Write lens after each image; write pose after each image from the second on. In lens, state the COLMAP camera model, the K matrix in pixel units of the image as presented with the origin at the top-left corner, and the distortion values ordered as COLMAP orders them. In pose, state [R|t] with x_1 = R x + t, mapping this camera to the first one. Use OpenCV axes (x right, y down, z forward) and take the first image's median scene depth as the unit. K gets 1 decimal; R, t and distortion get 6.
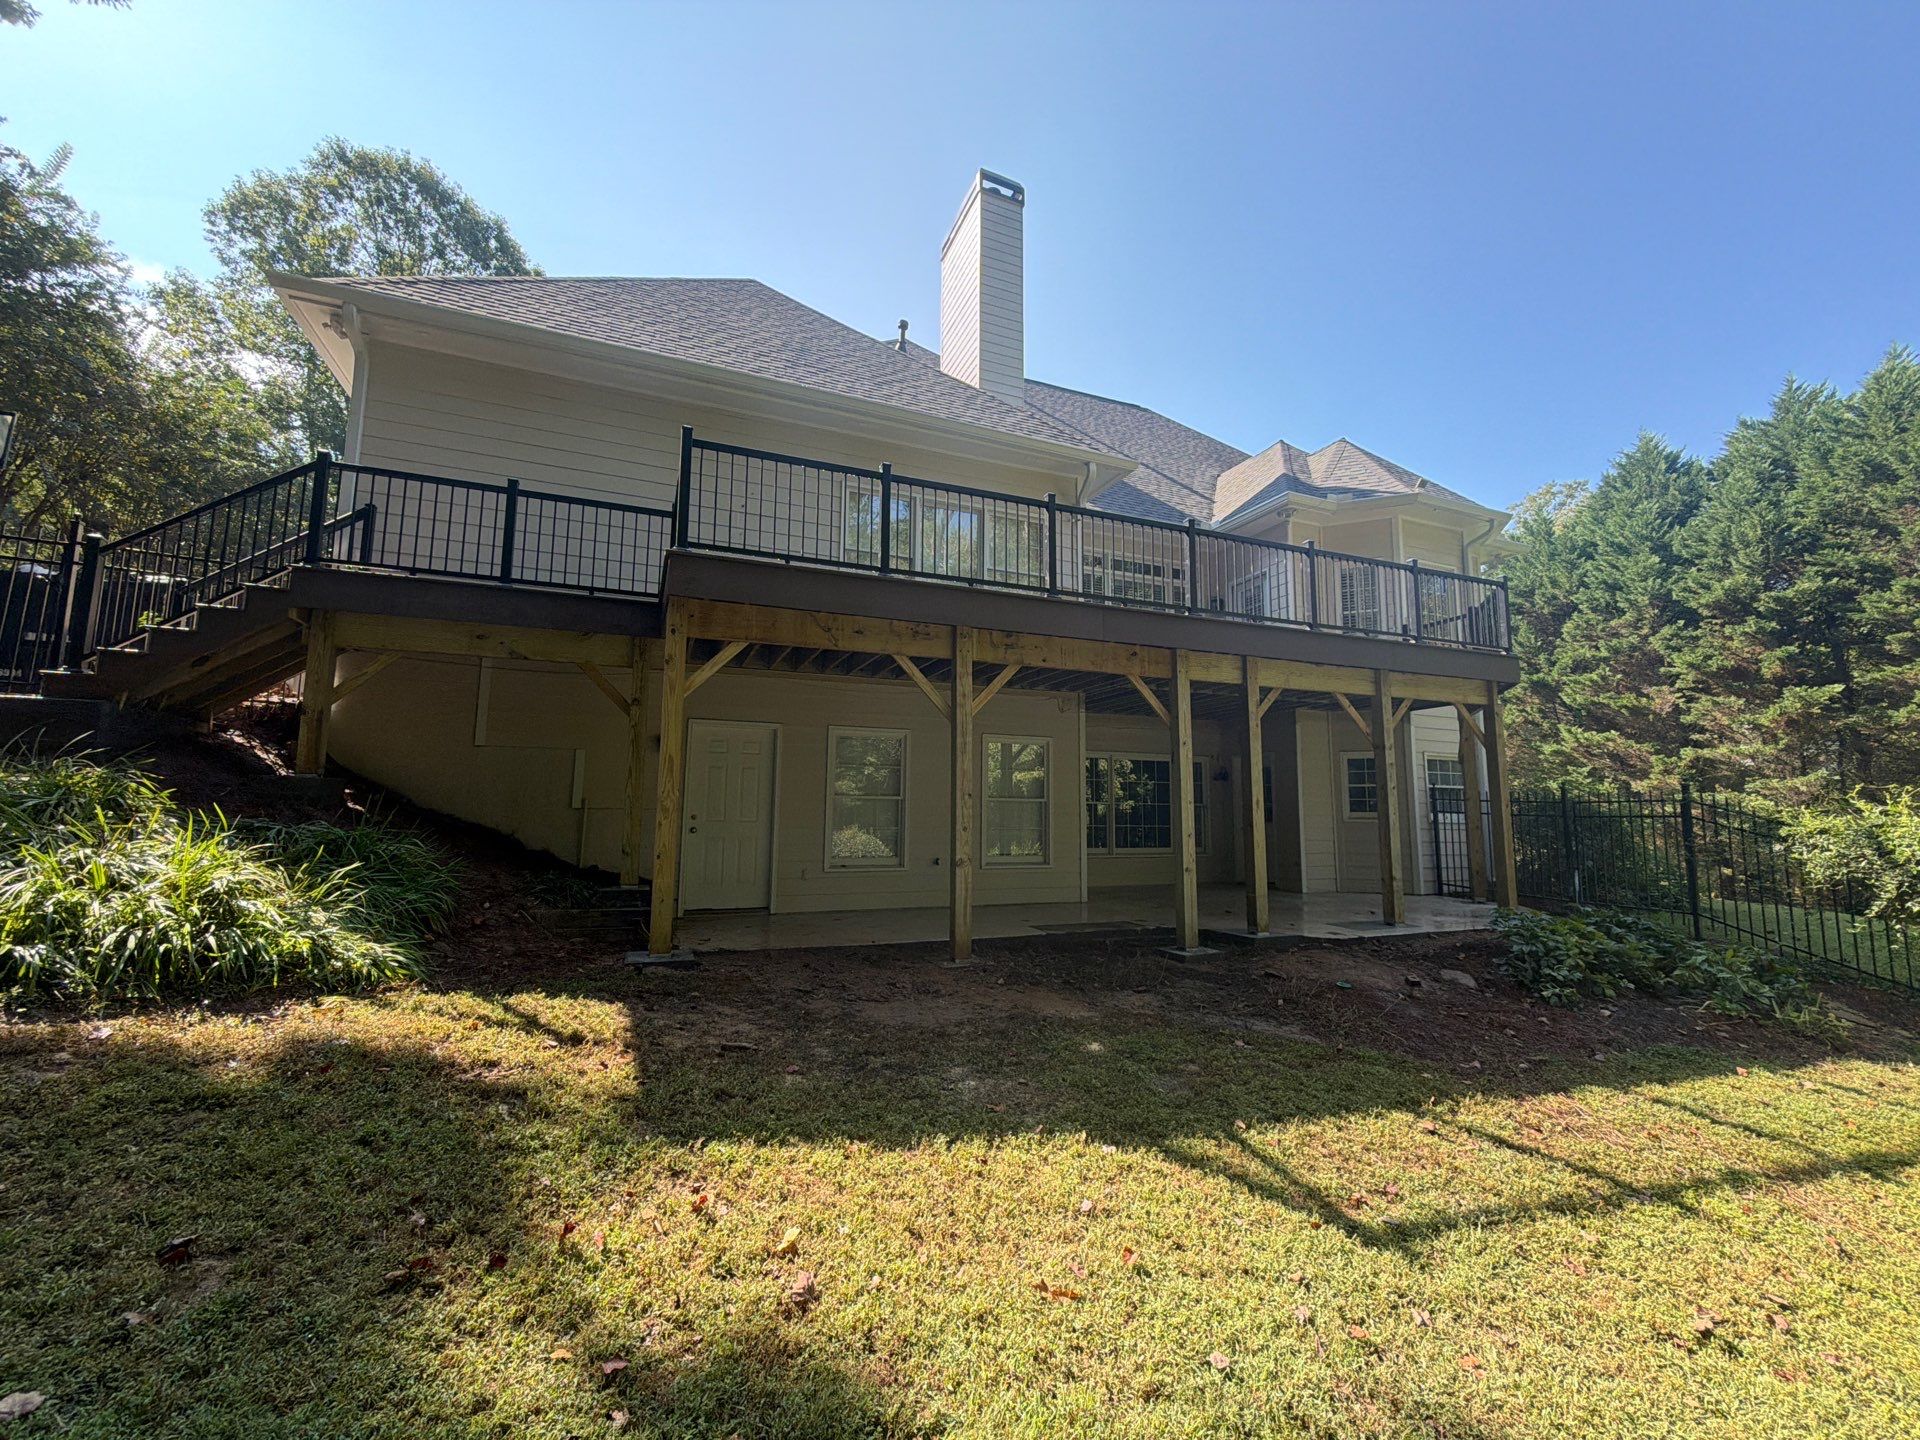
lens RADIAL K [[771.0, 0, 958.6], [0, 771.0, 712.2], [0, 0, 1]] dist [0.000074, 0.000026]
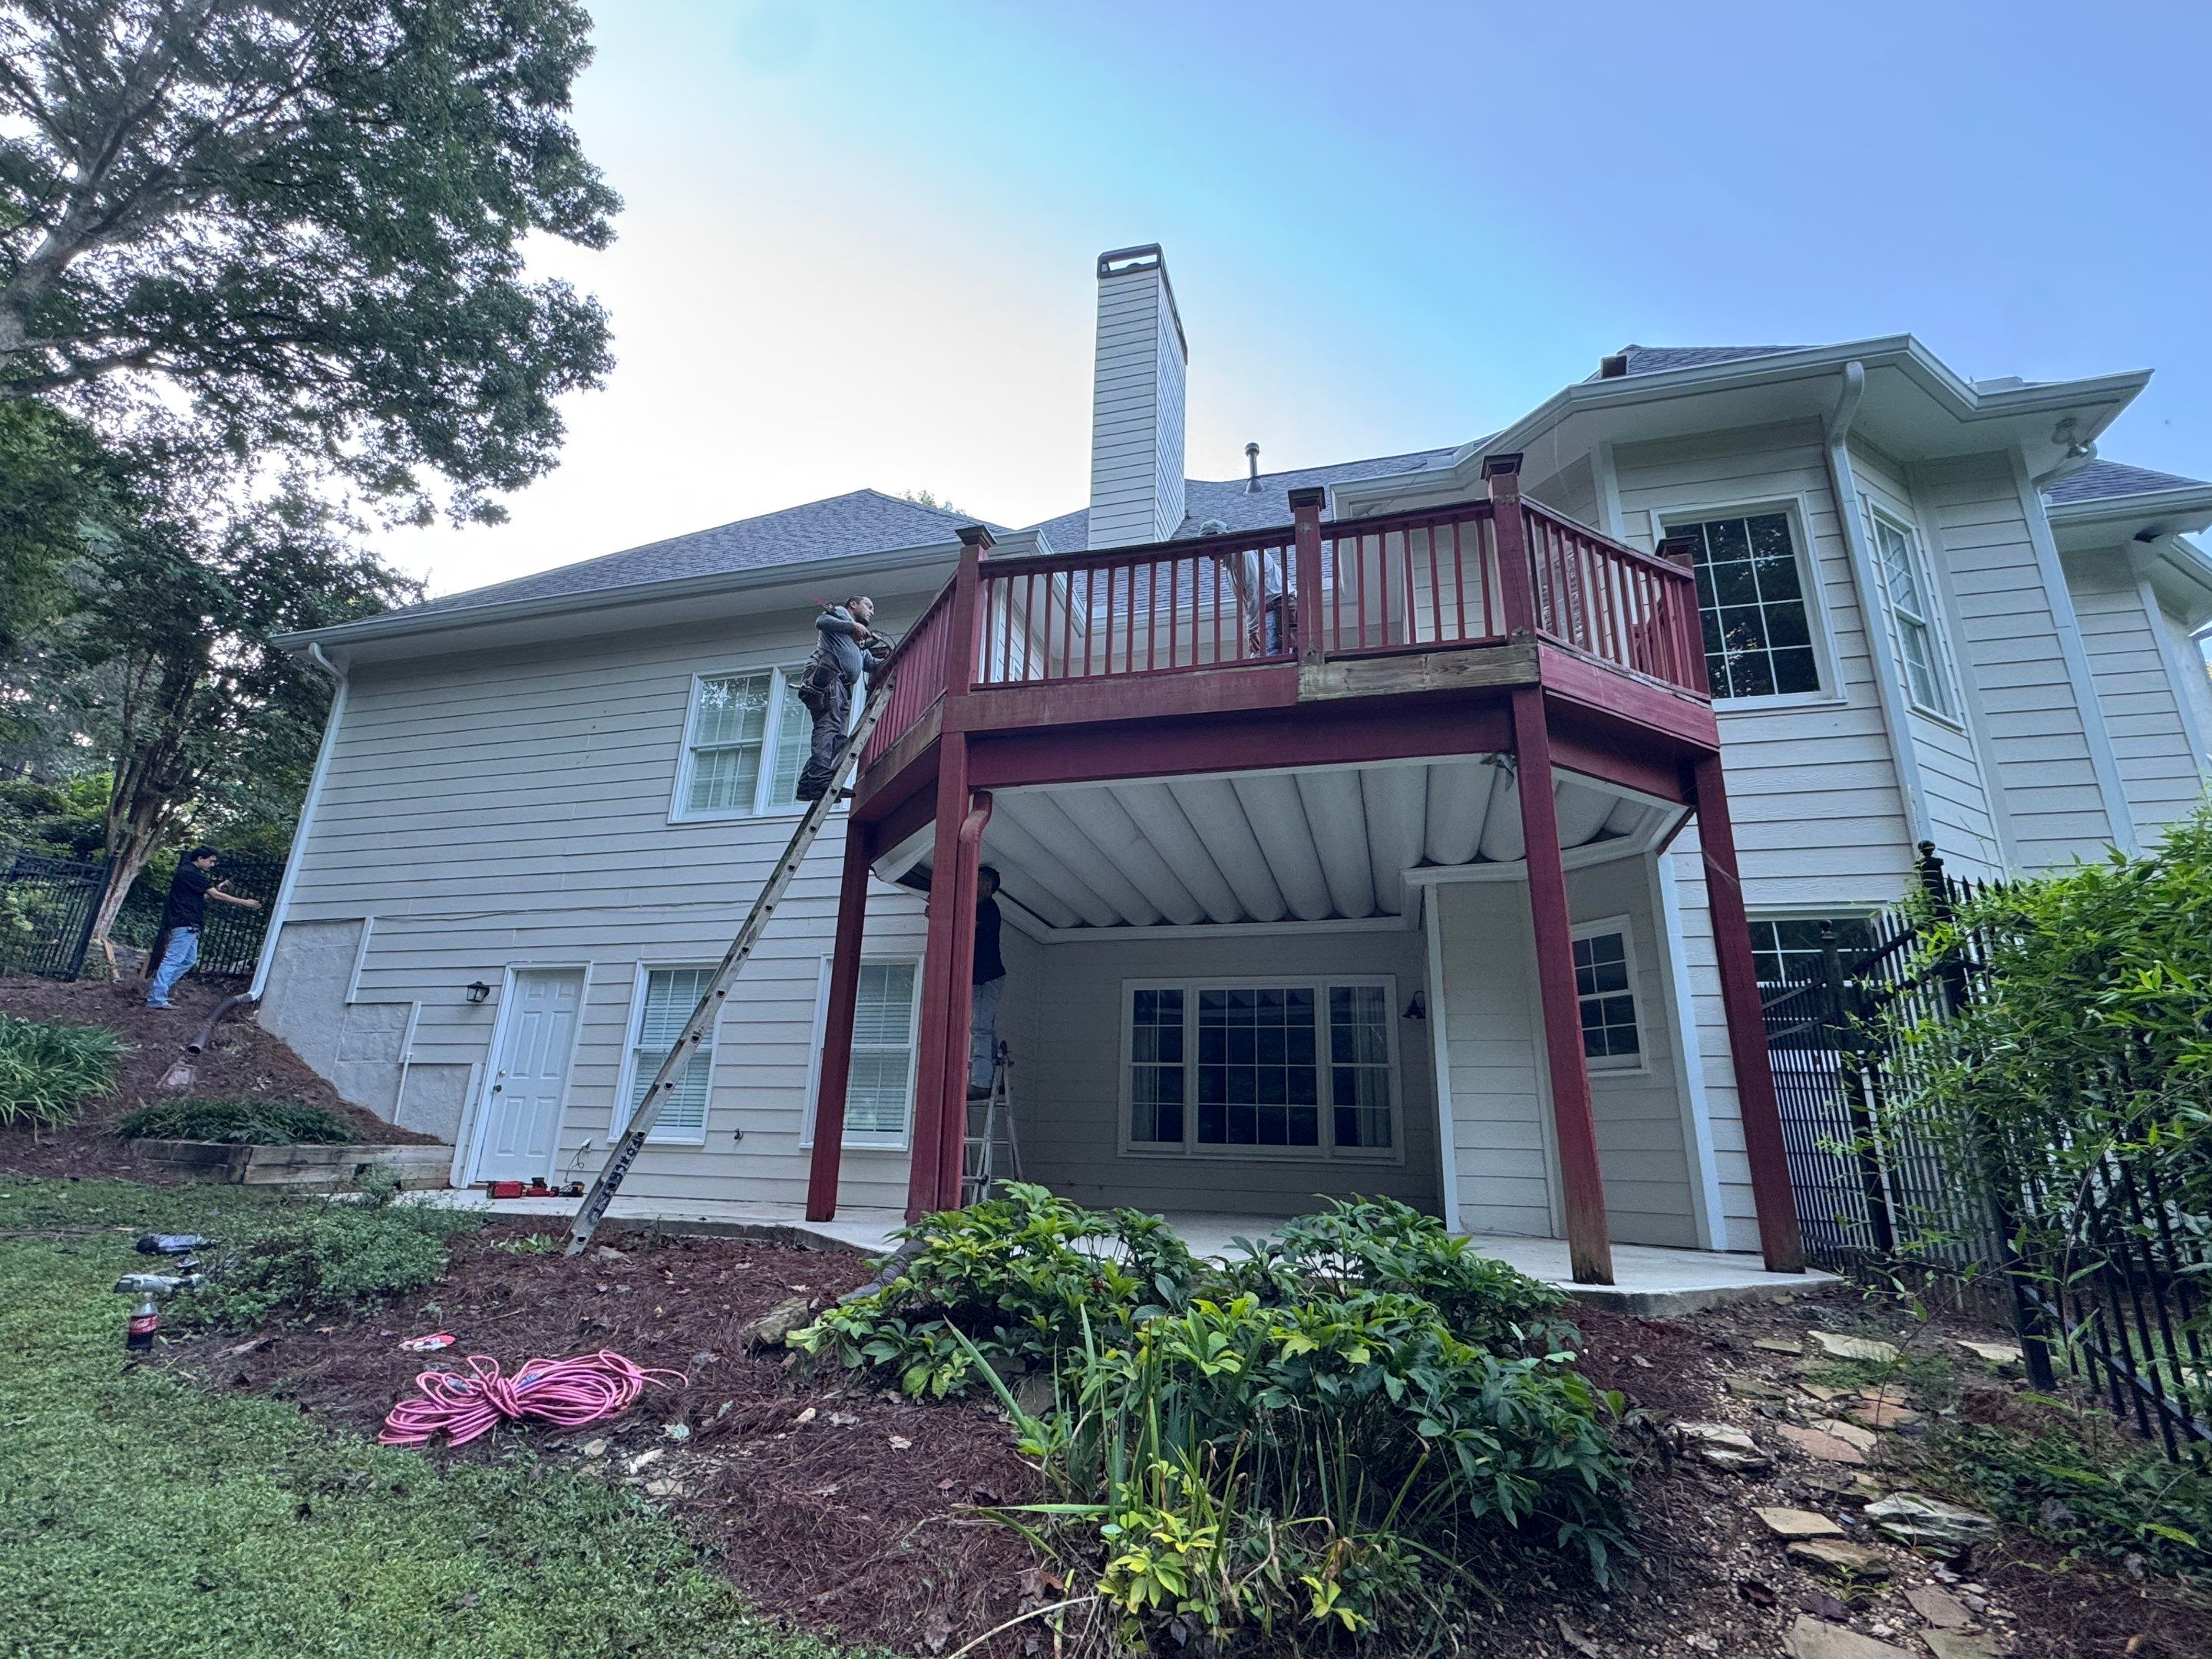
lens RADIAL K [[1031.4, 0, 1106.6], [0, 1031.4, 835.2], [0, 0, 1]] dist [-0.003035, -0.000078]
pose [[0.791027, -0.173059, -0.586794, 0.343348], [0.060199, 0.976520, -0.206846, 0.055603], [0.608813, 0.128296, 0.782871, 0.165144]]
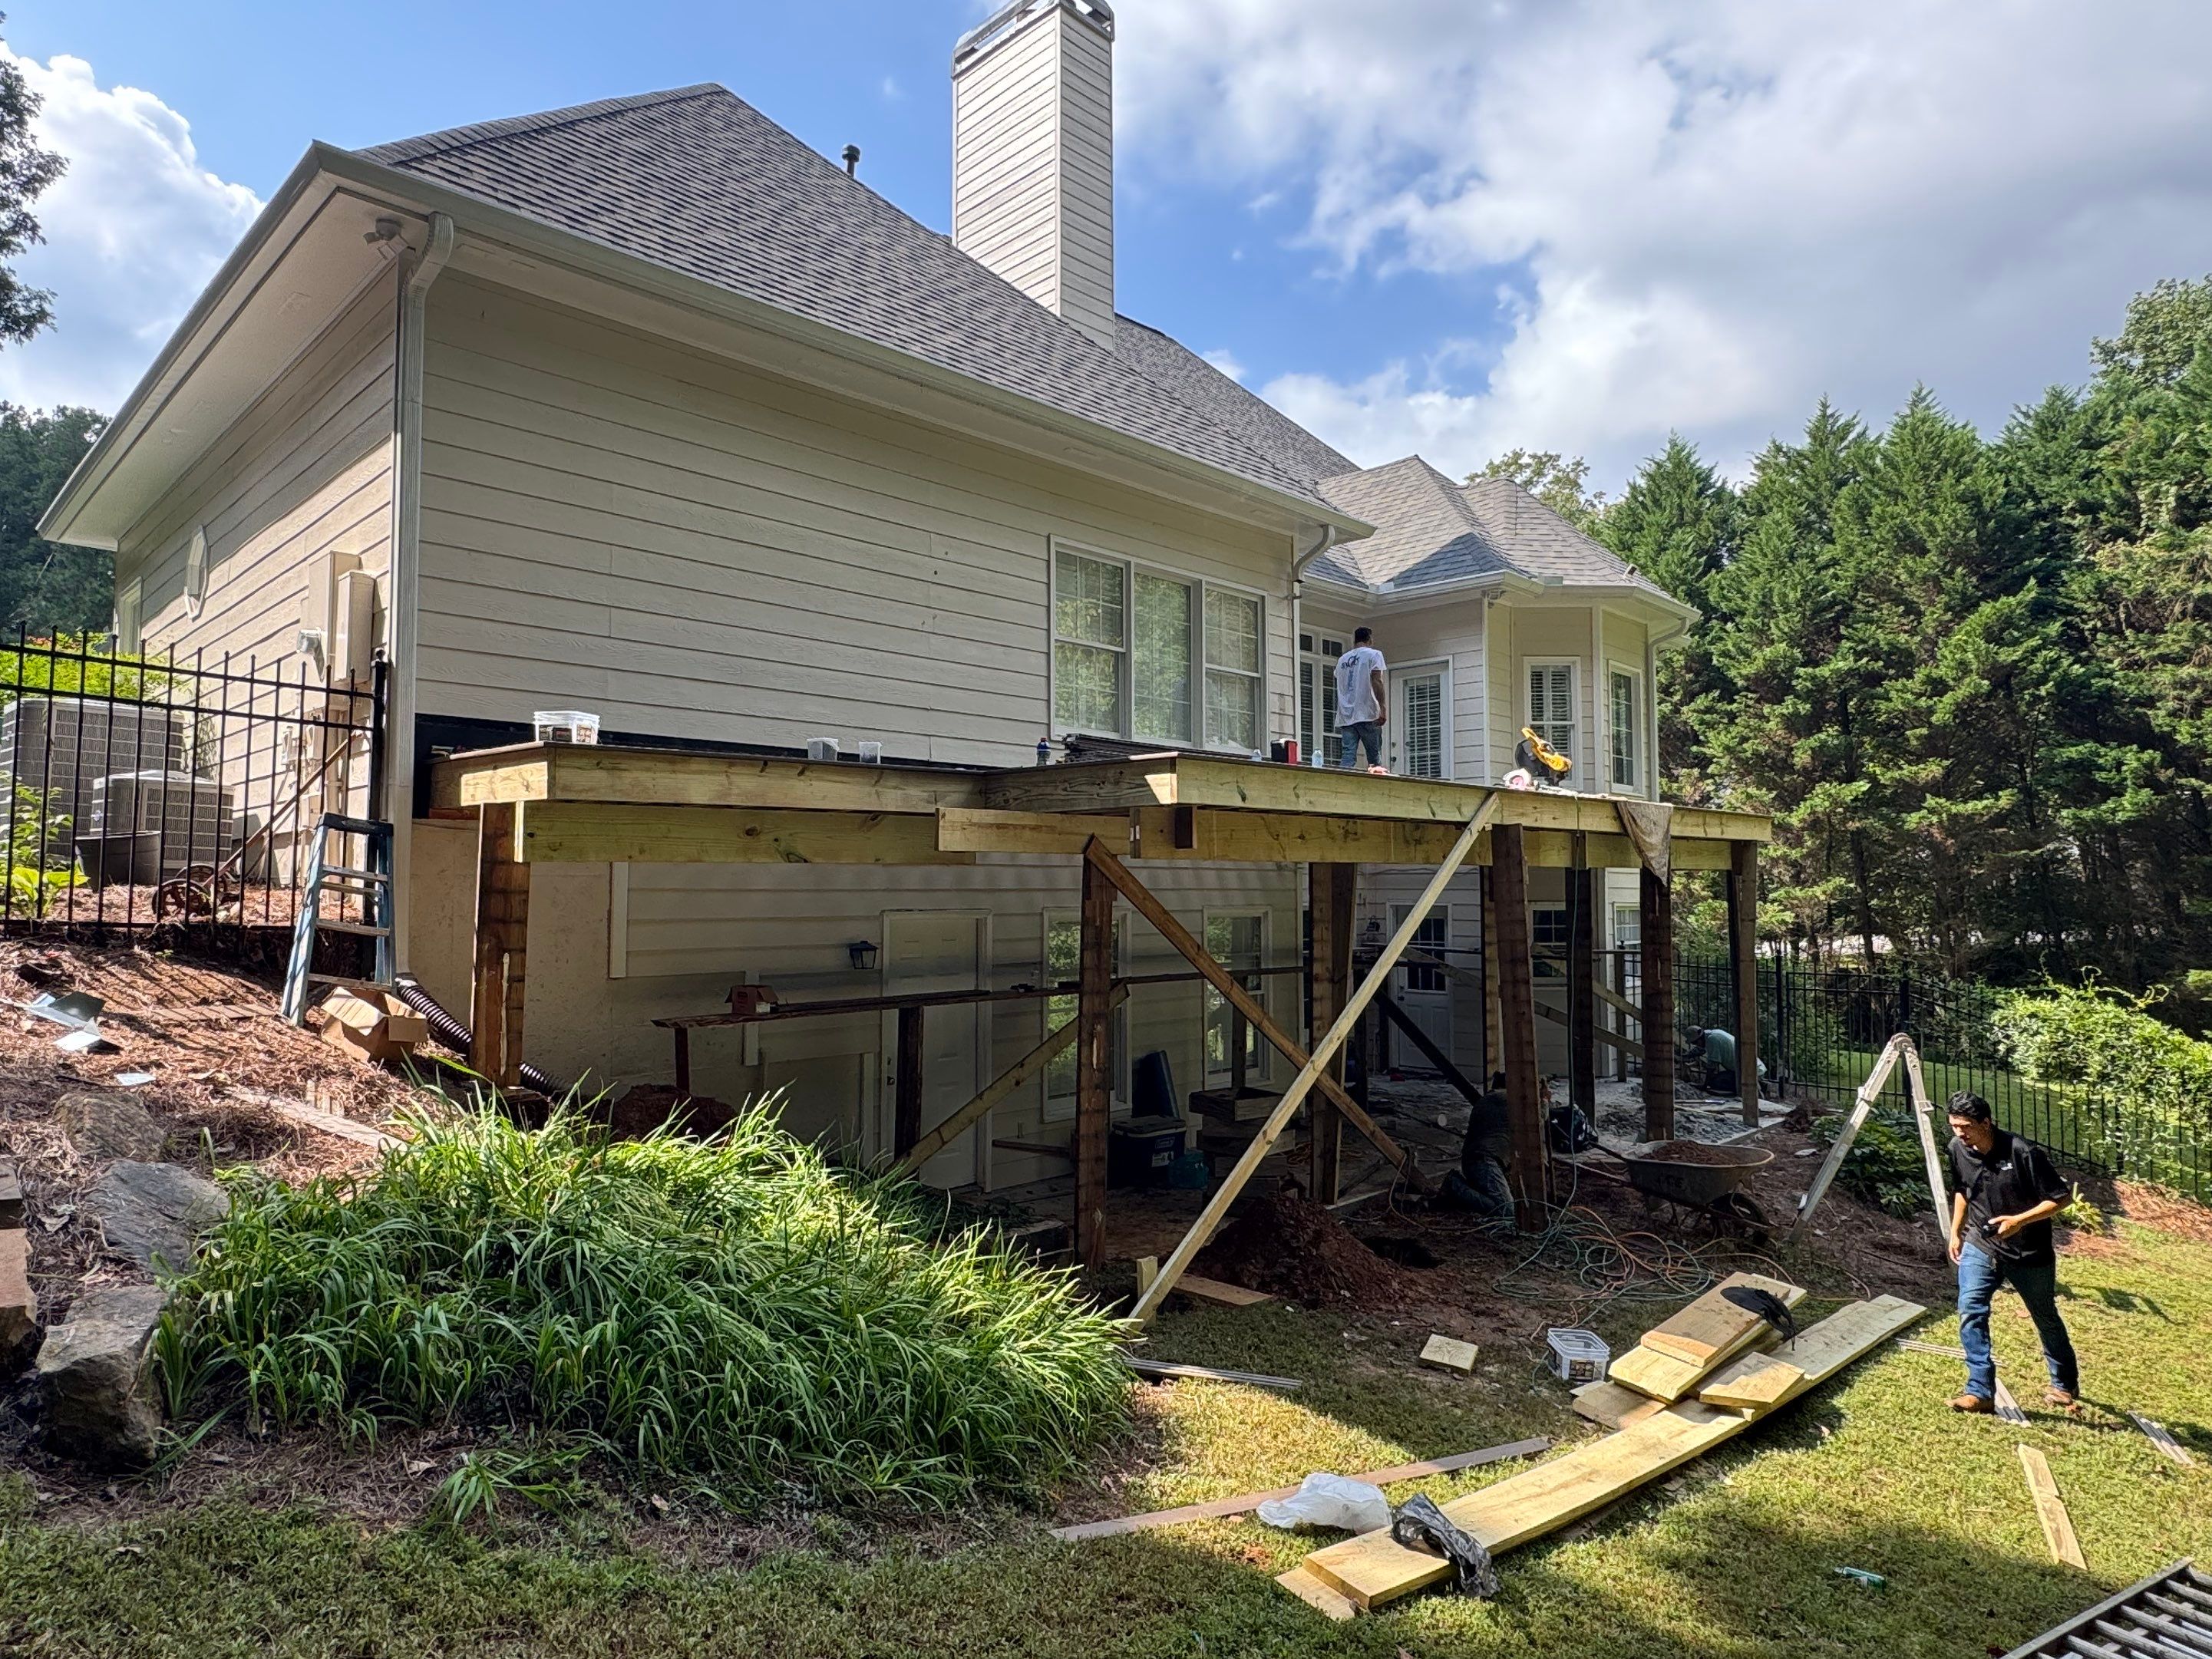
lens RADIAL K [[1311.1, 0, 1111.4], [0, 1311.1, 814.4], [0, 0, 1]] dist [0.002028, 0.002030]
pose [[0.916563, 0.011172, 0.399735, -0.224891], [-0.039882, 0.997180, 0.063577, -0.055475], [-0.397897, -0.074215, 0.914423, -0.029368]]
